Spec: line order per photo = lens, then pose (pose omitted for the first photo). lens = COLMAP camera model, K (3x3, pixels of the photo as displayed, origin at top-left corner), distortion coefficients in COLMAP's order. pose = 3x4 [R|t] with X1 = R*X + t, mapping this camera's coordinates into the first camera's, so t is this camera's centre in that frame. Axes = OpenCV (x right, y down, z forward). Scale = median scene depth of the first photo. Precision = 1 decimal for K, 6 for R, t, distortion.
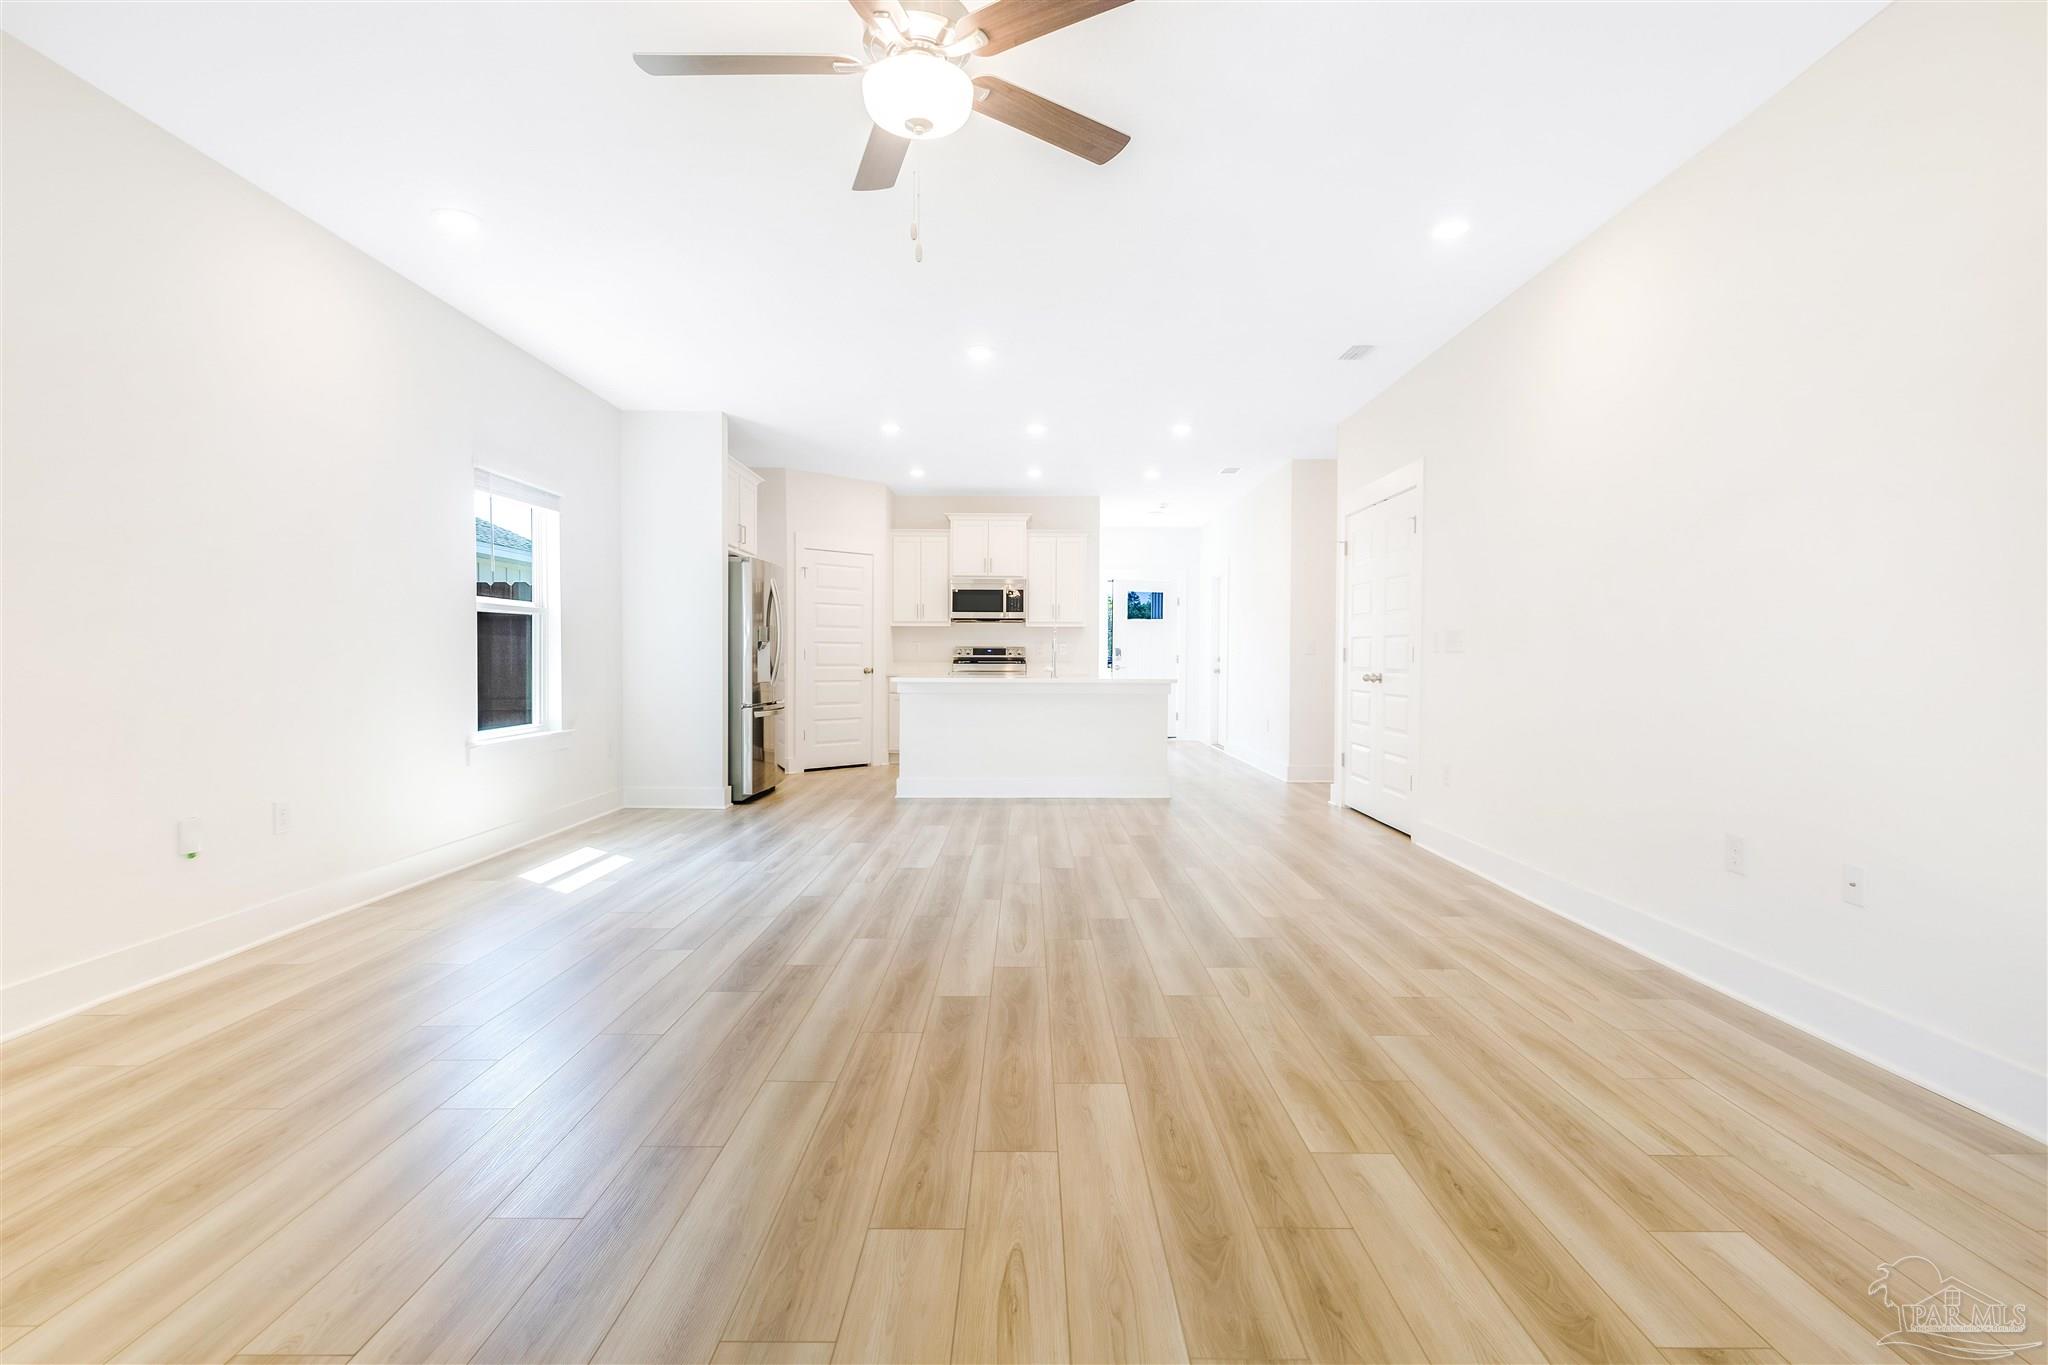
lens RADIAL K [[965.4, 0, 1023.1], [0, 965.4, 648.9], [0, 0, 1]] dist [0.014314, -0.000373]
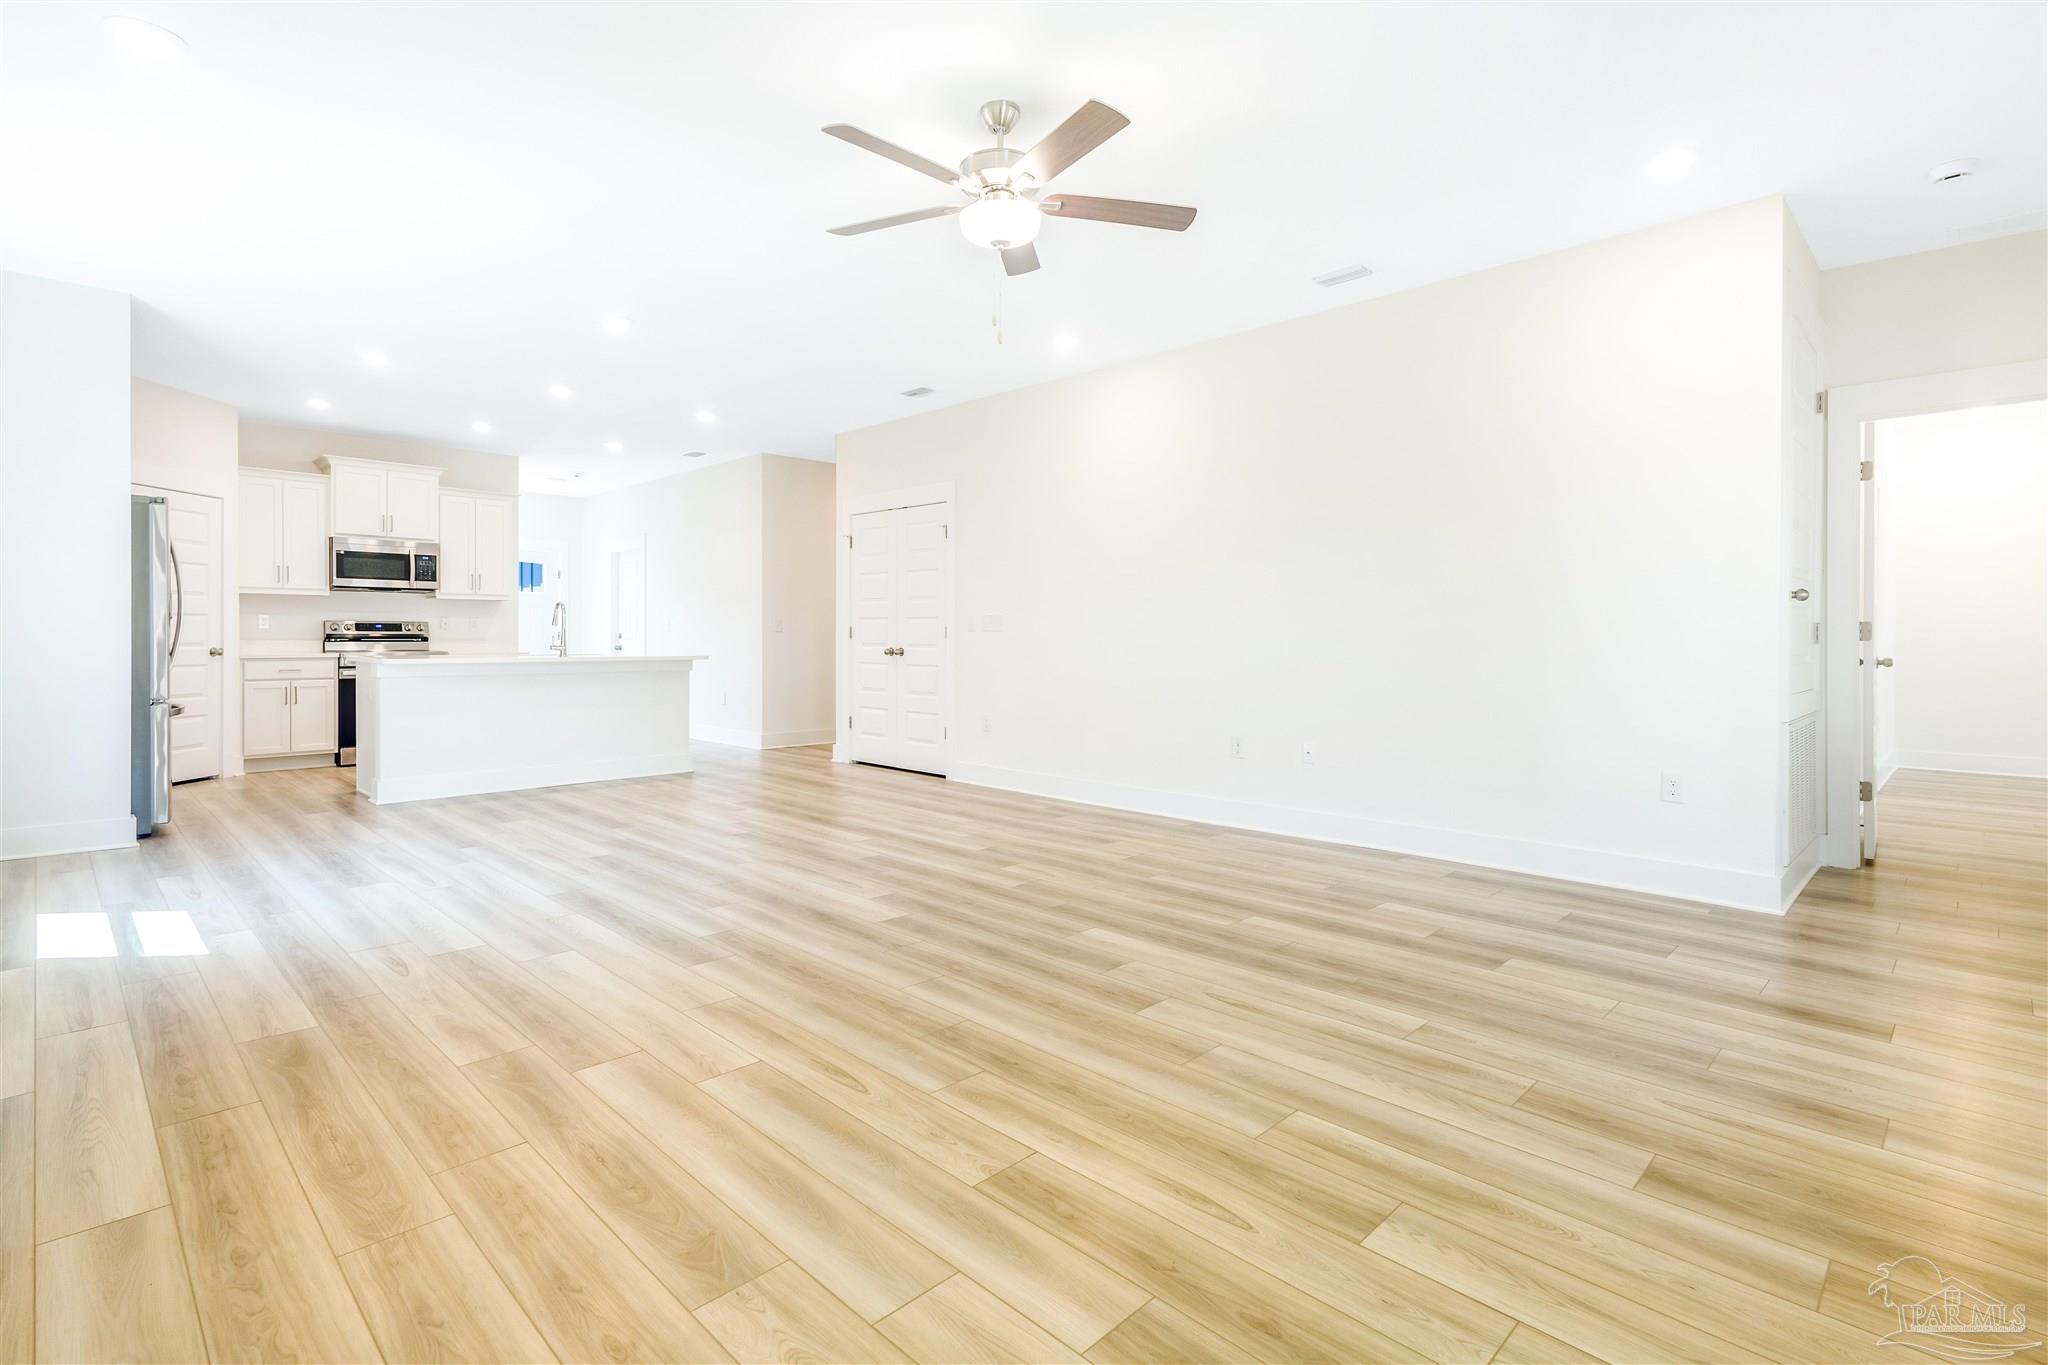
lens RADIAL K [[968.7, 0, 1028.5], [0, 968.7, 640.4], [0, 0, 1]] dist [0.028095, -0.000042]
pose [[0.702493, -0.004729, 0.711675, -0.263399], [-0.008655, 0.999847, 0.015188, -0.003637], [-0.711638, -0.016829, 0.702345, 0.007689]]
